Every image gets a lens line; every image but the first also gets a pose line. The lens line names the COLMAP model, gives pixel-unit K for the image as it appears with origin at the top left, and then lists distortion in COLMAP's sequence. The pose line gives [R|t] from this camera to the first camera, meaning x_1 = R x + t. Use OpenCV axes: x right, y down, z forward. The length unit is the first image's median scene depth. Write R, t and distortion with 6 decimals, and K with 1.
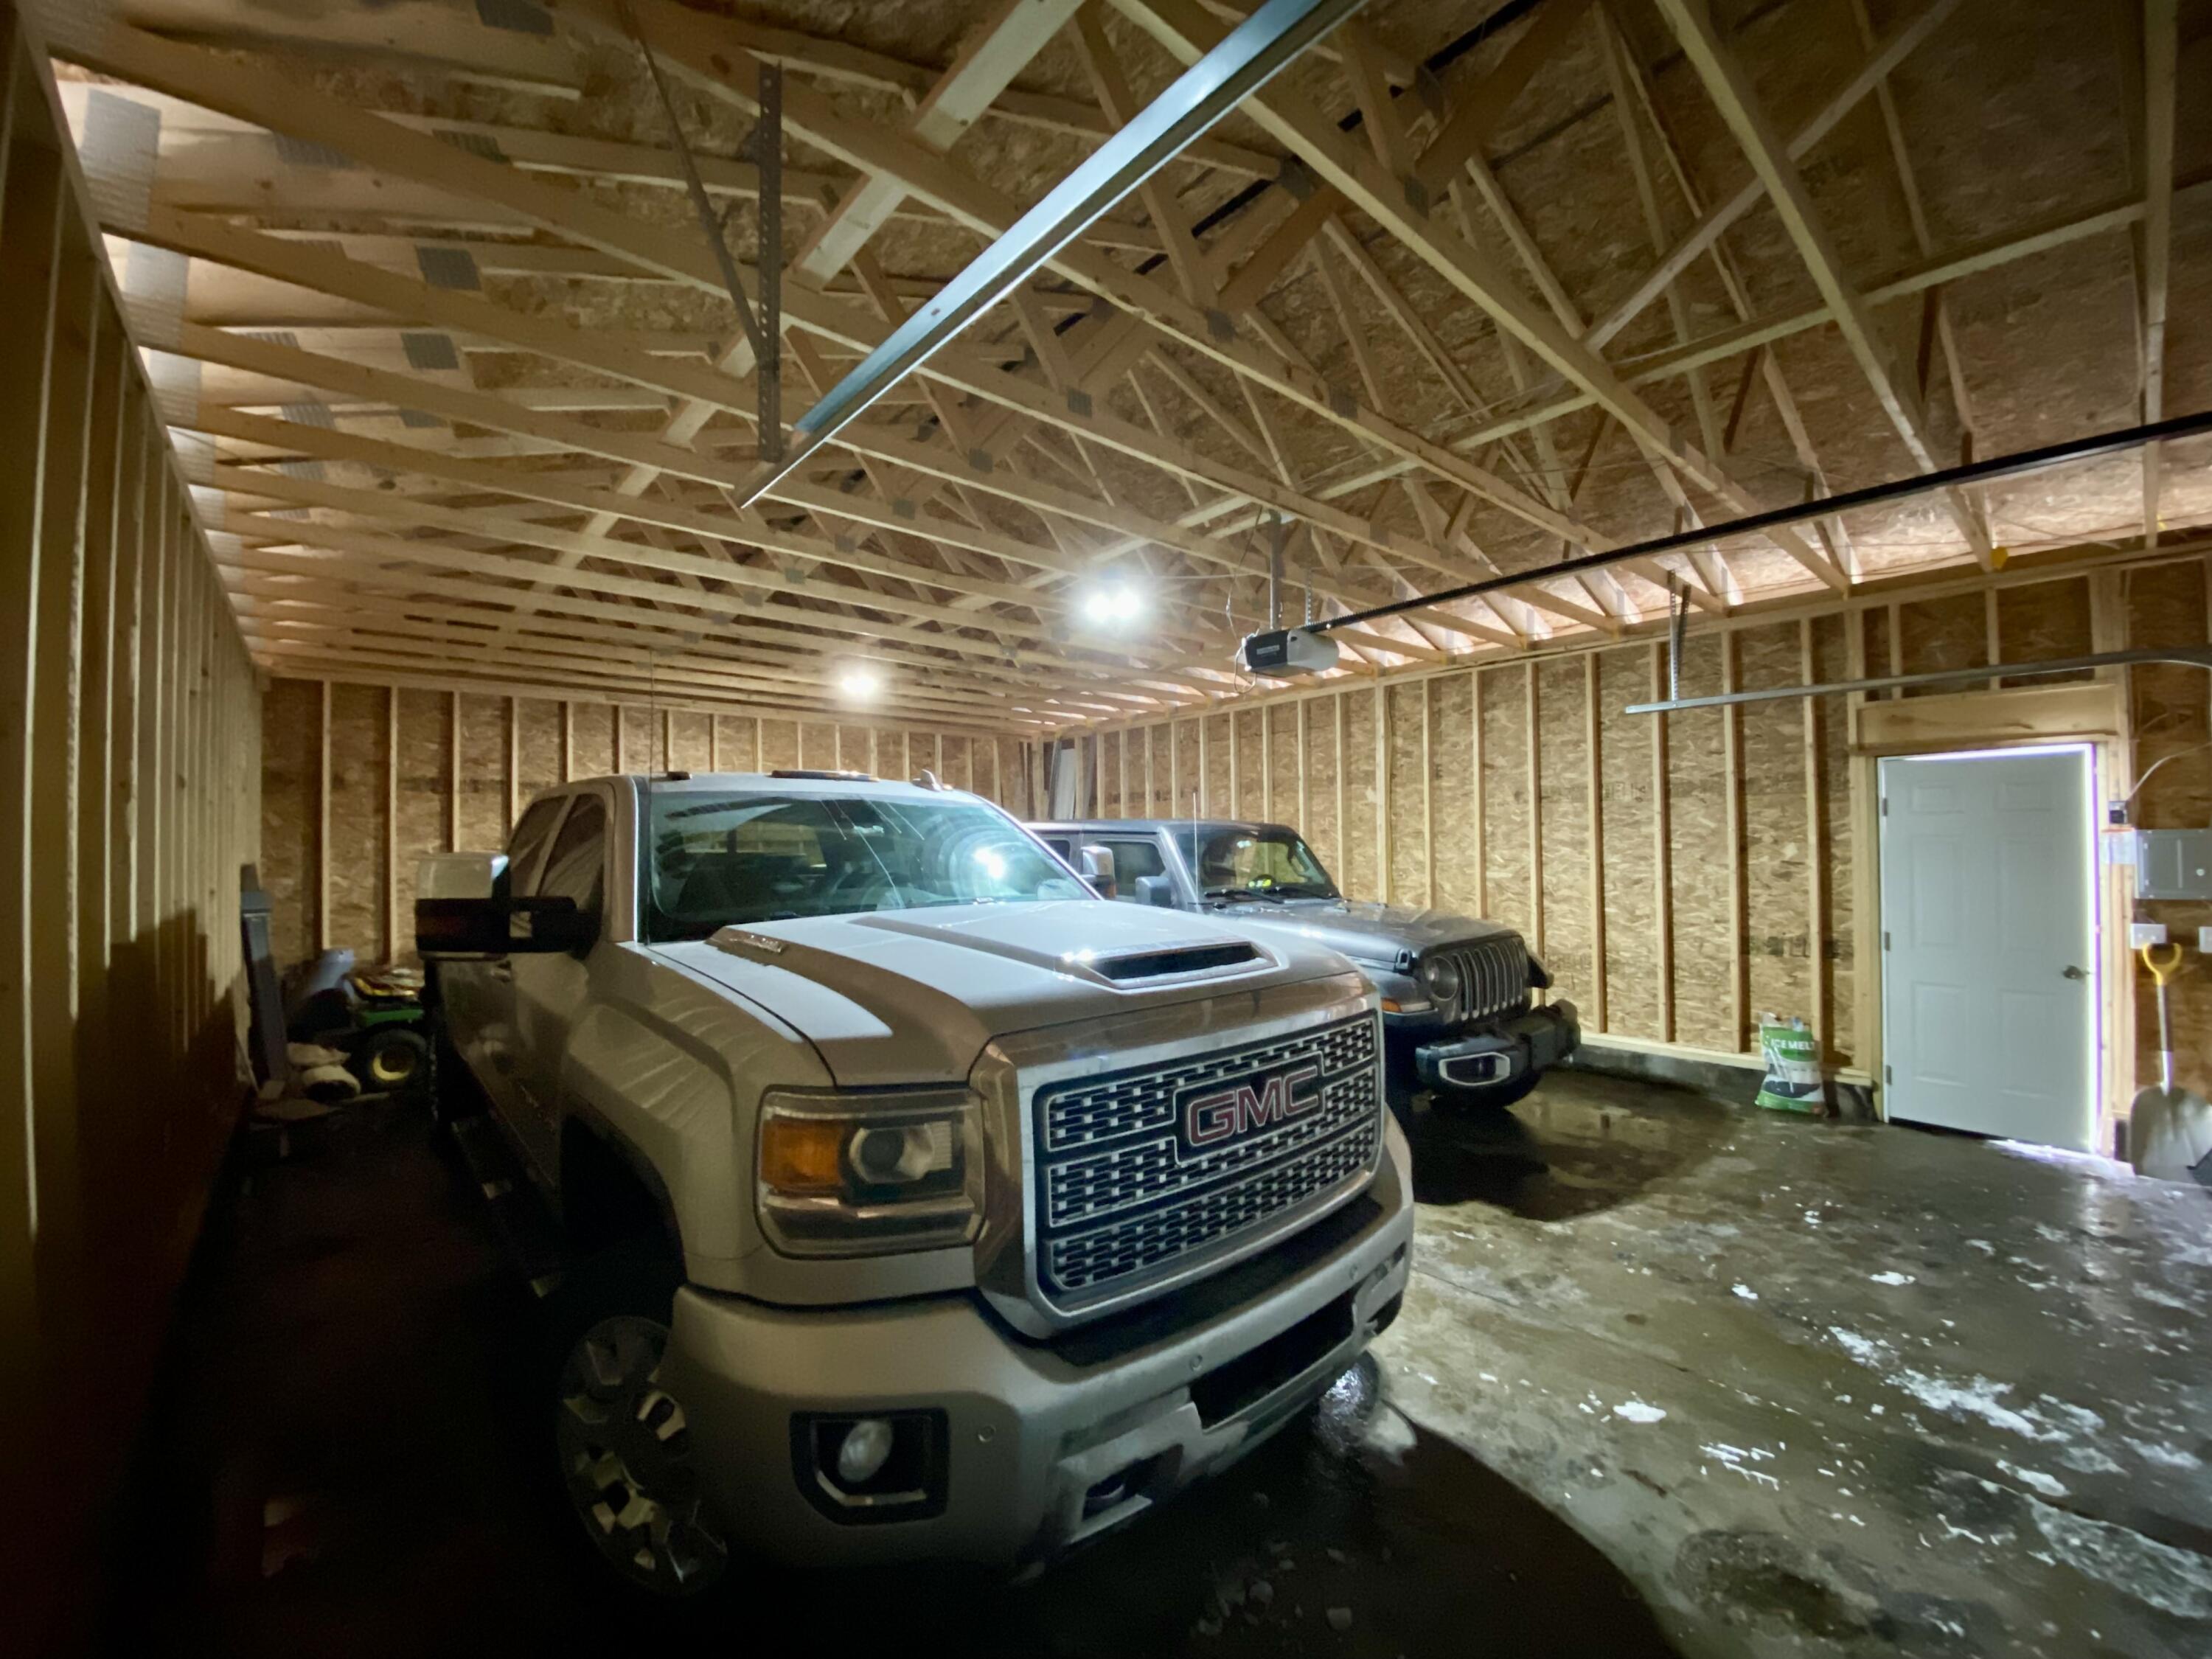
lens RADIAL K [[901.9, 0, 1106.0], [0, 901.9, 829.5], [0, 0, 1]] dist [-0.000005, -0.012871]
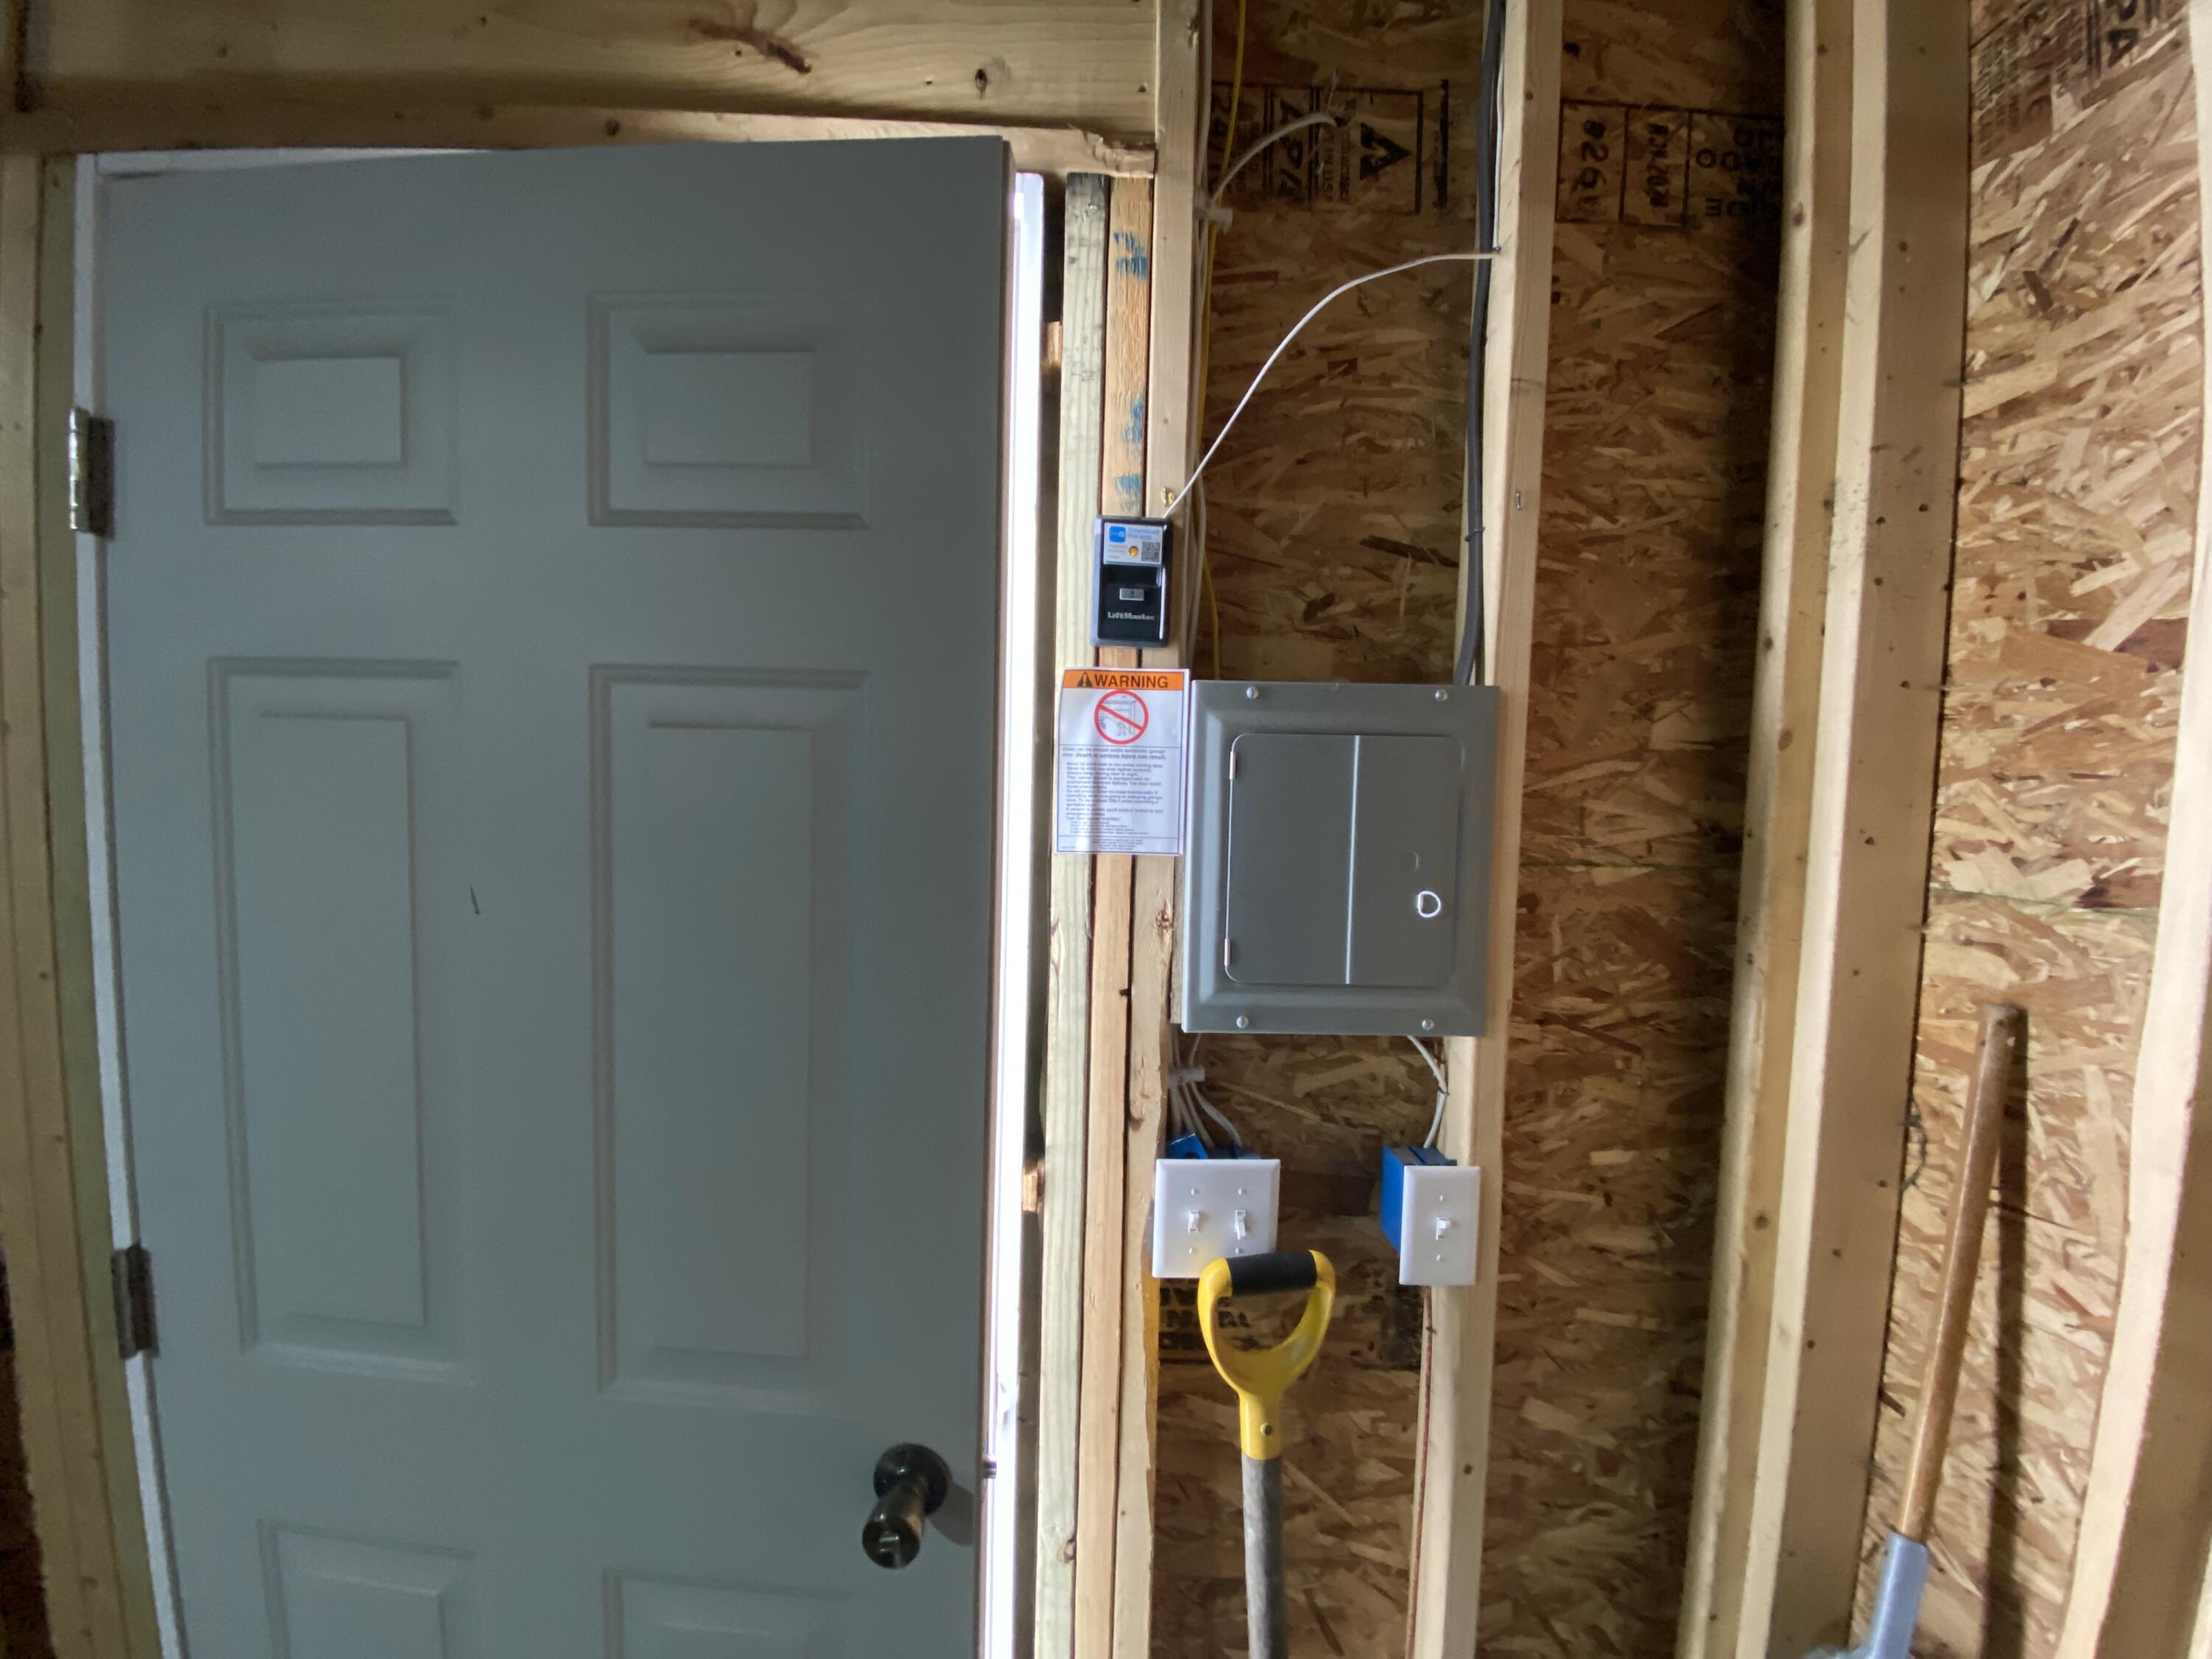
lens RADIAL K [[877.6, 0, 1106.0], [0, 877.6, 829.5], [0, 0, 1]] dist [0.000116, -0.016267]
pose [[0.641618, -0.028890, 0.766480, 1.003340], [-0.043333, 0.996329, 0.073827, 0.019433], [-0.765799, -0.080582, 0.638011, 0.884716]]
